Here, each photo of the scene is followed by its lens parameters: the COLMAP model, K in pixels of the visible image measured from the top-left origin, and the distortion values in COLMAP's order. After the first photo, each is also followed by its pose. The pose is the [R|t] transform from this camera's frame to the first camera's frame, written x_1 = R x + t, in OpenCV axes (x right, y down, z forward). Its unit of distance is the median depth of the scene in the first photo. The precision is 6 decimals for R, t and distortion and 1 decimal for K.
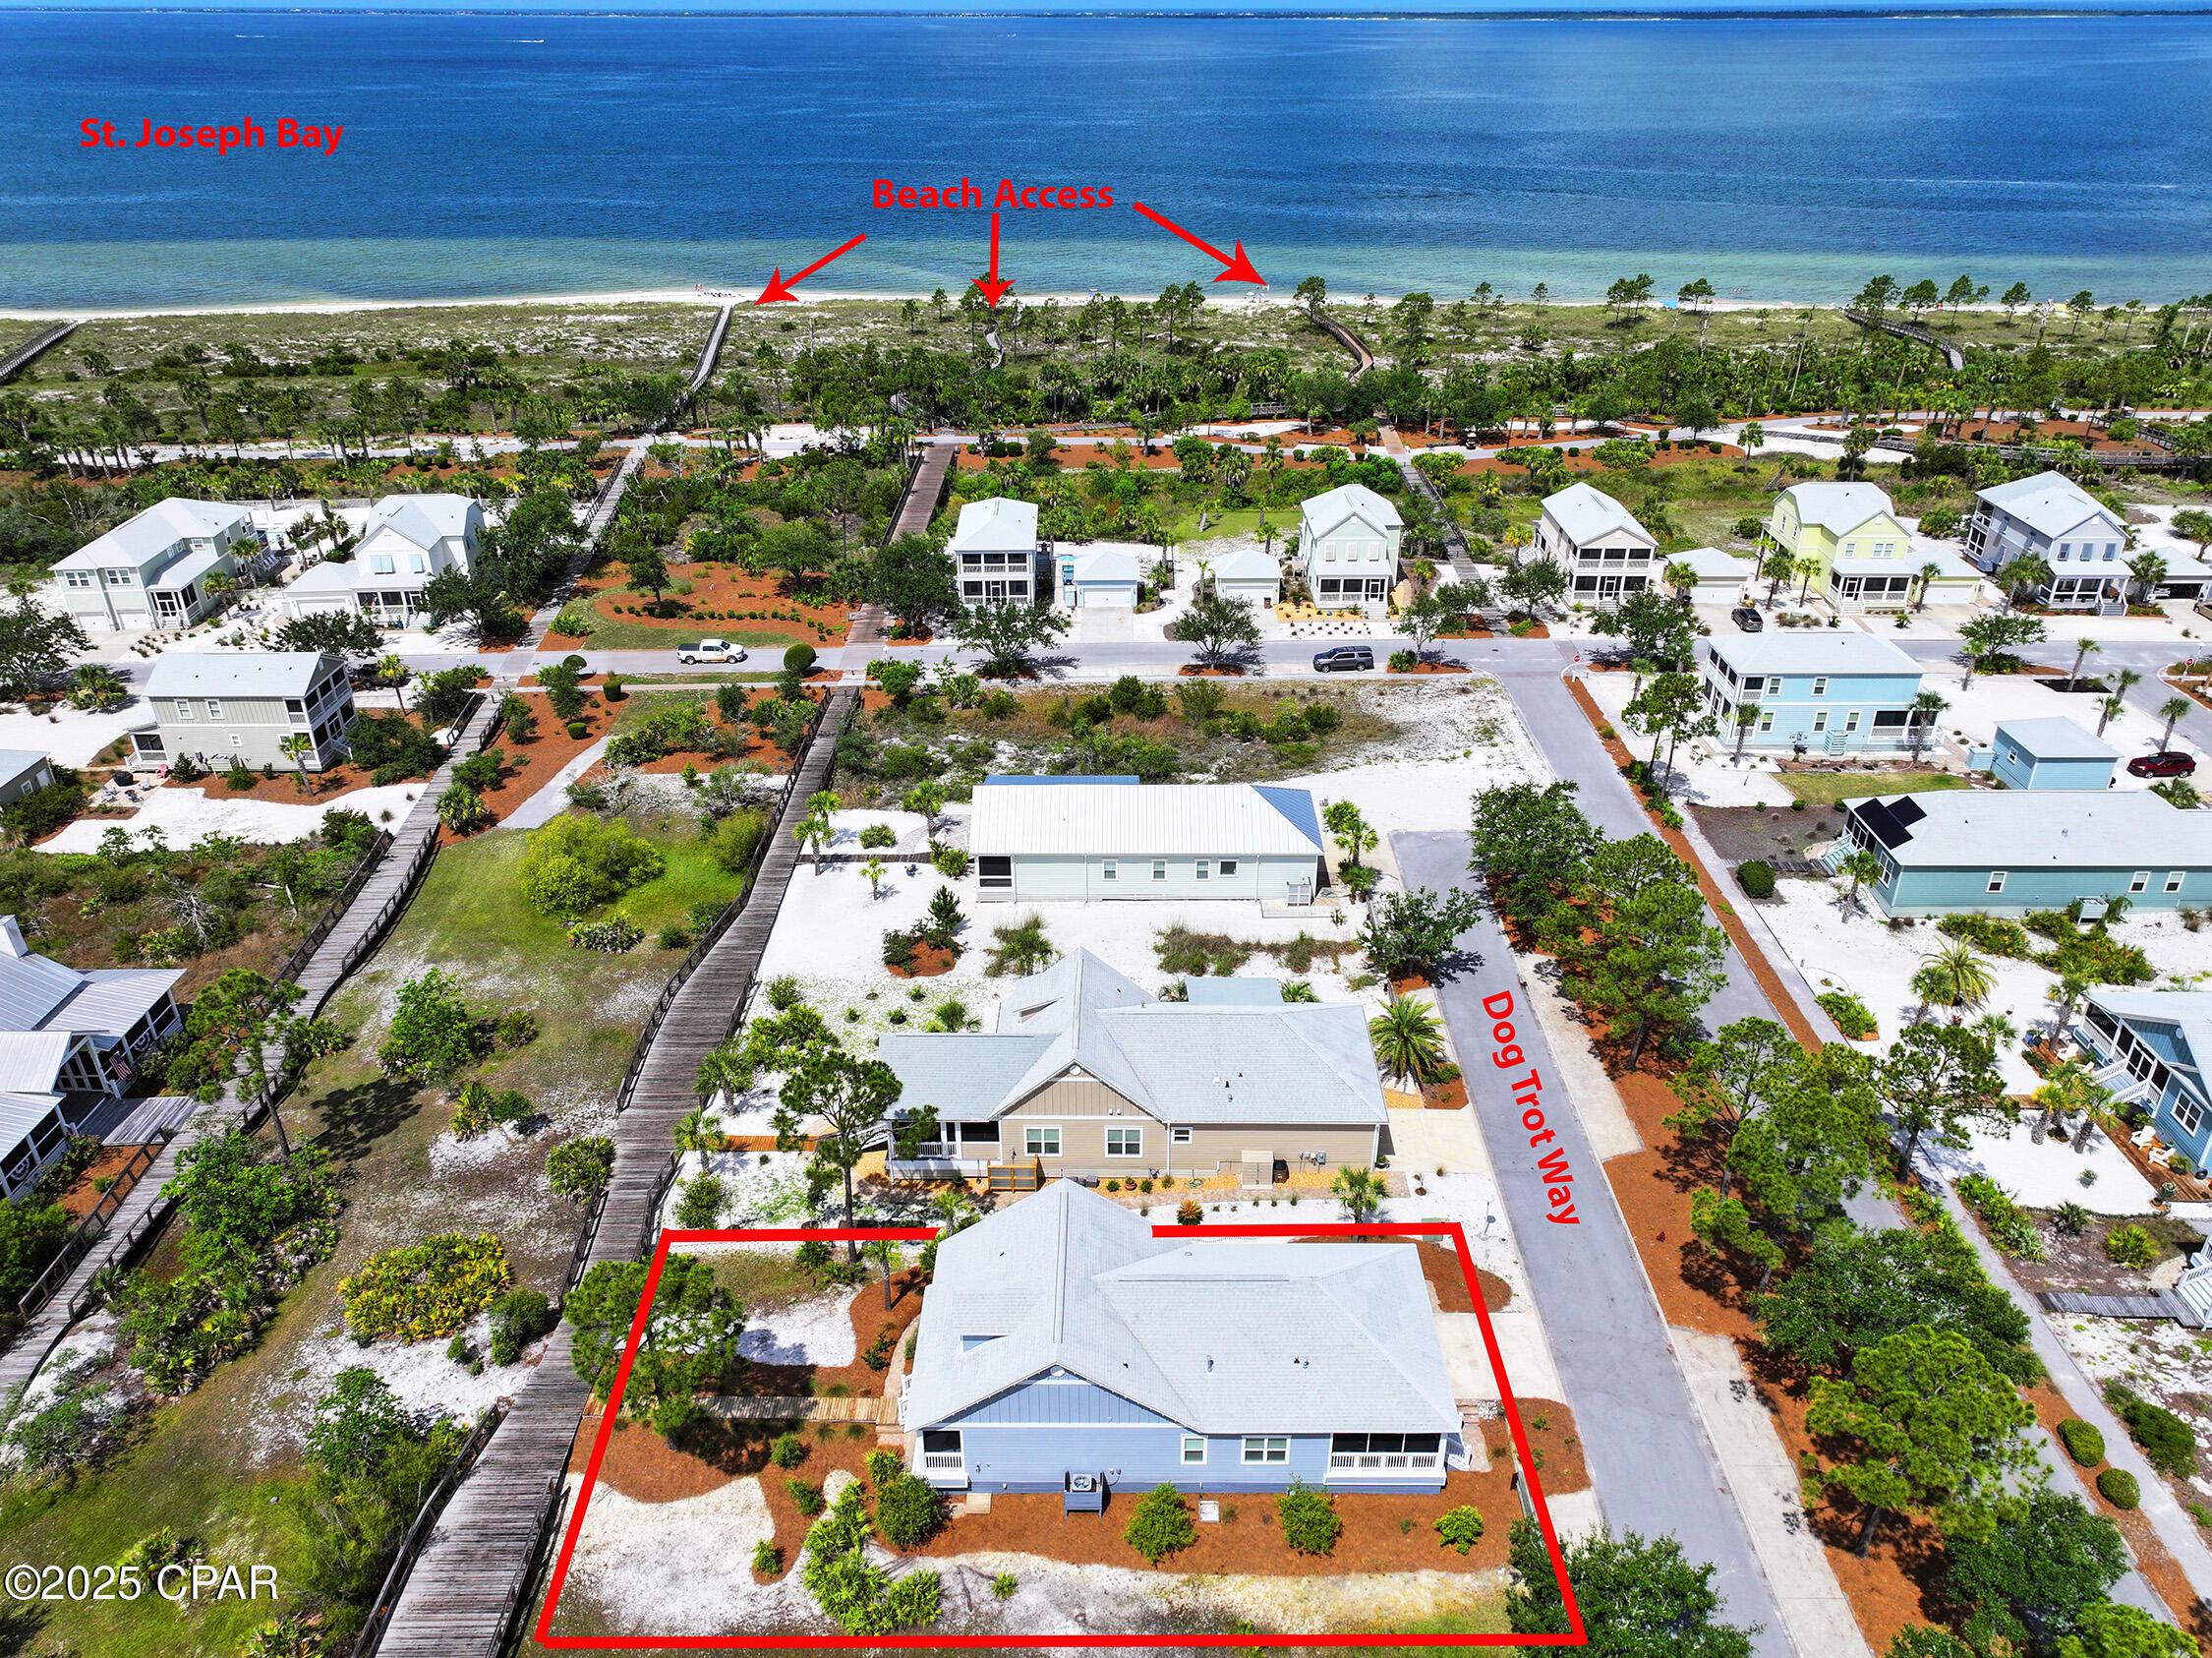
lens RADIAL K [[1546.3, 0, 1105.7], [0, 1546.3, 812.0], [0, 0, 1]] dist [0.000927, 0.013767]
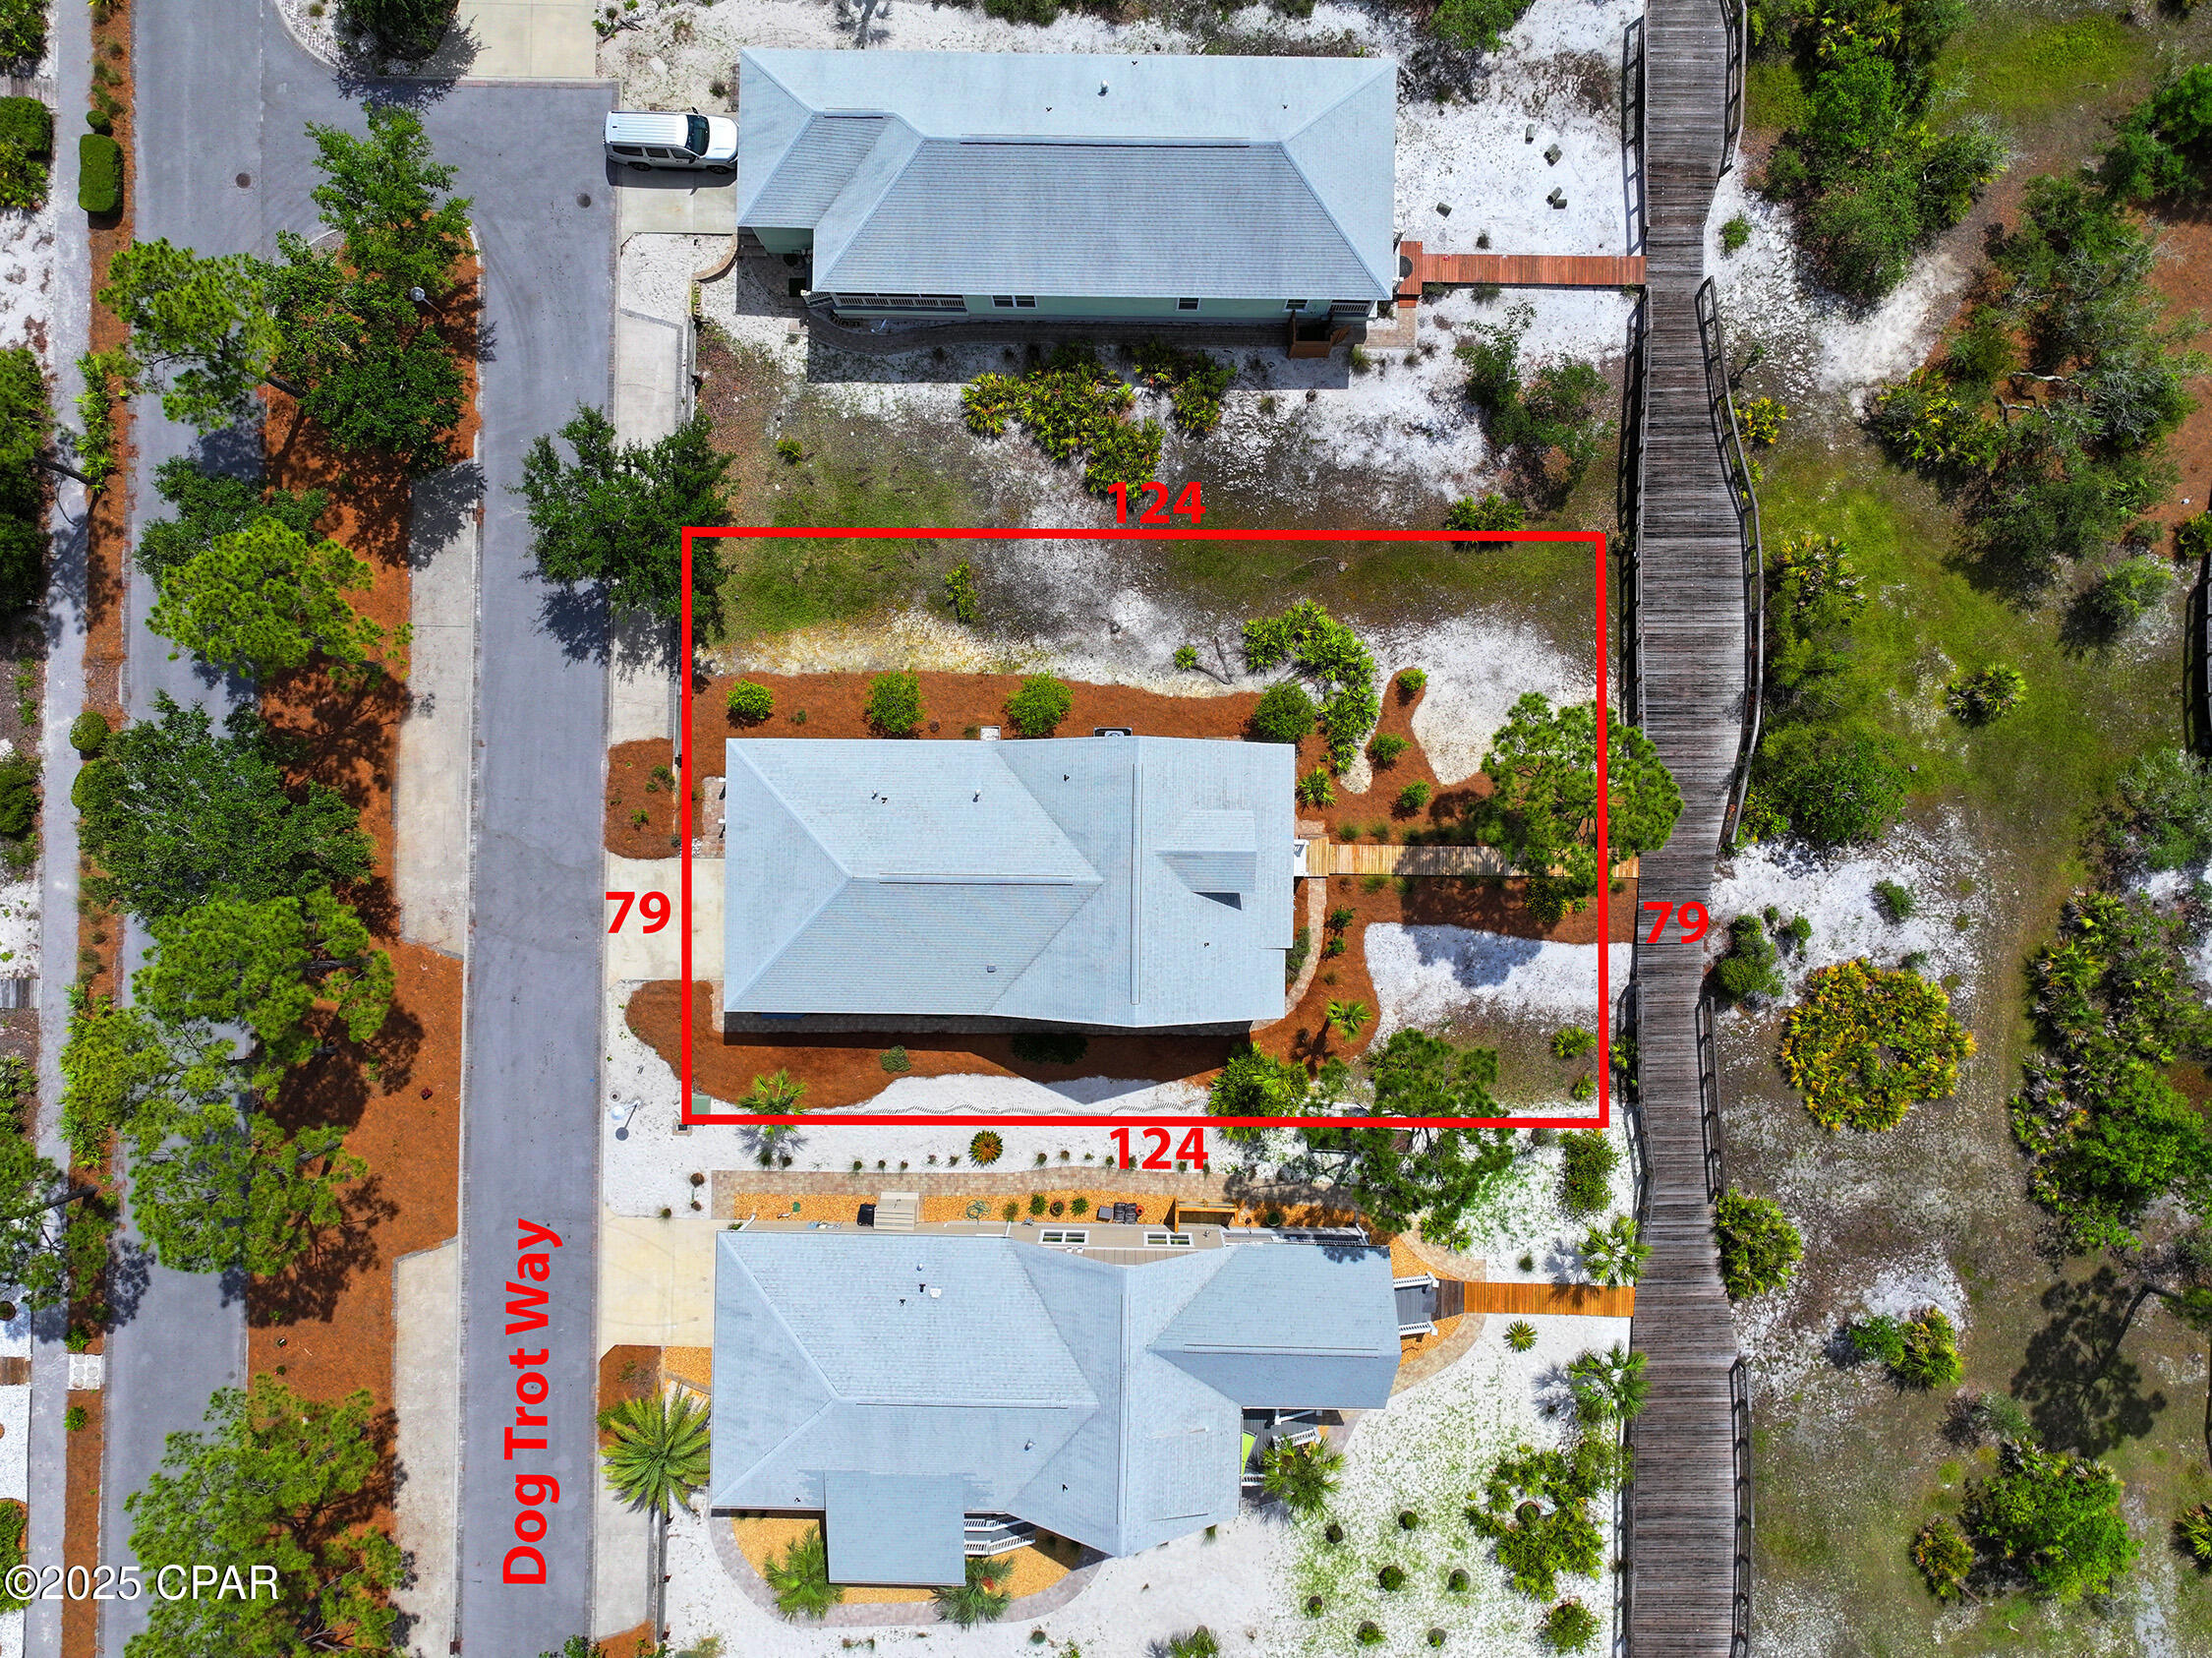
lens RADIAL K [[1546.3, 0, 1114.5], [0, 1546.3, 829.0], [0, 0, 1]] dist [0.000927, 0.013767]
pose [[-0.999969, -0.005265, 0.005907, -0.020258], [0.007648, -0.451468, 0.892255, -0.452139], [-0.002031, 0.892272, 0.451494, 0.546894]]
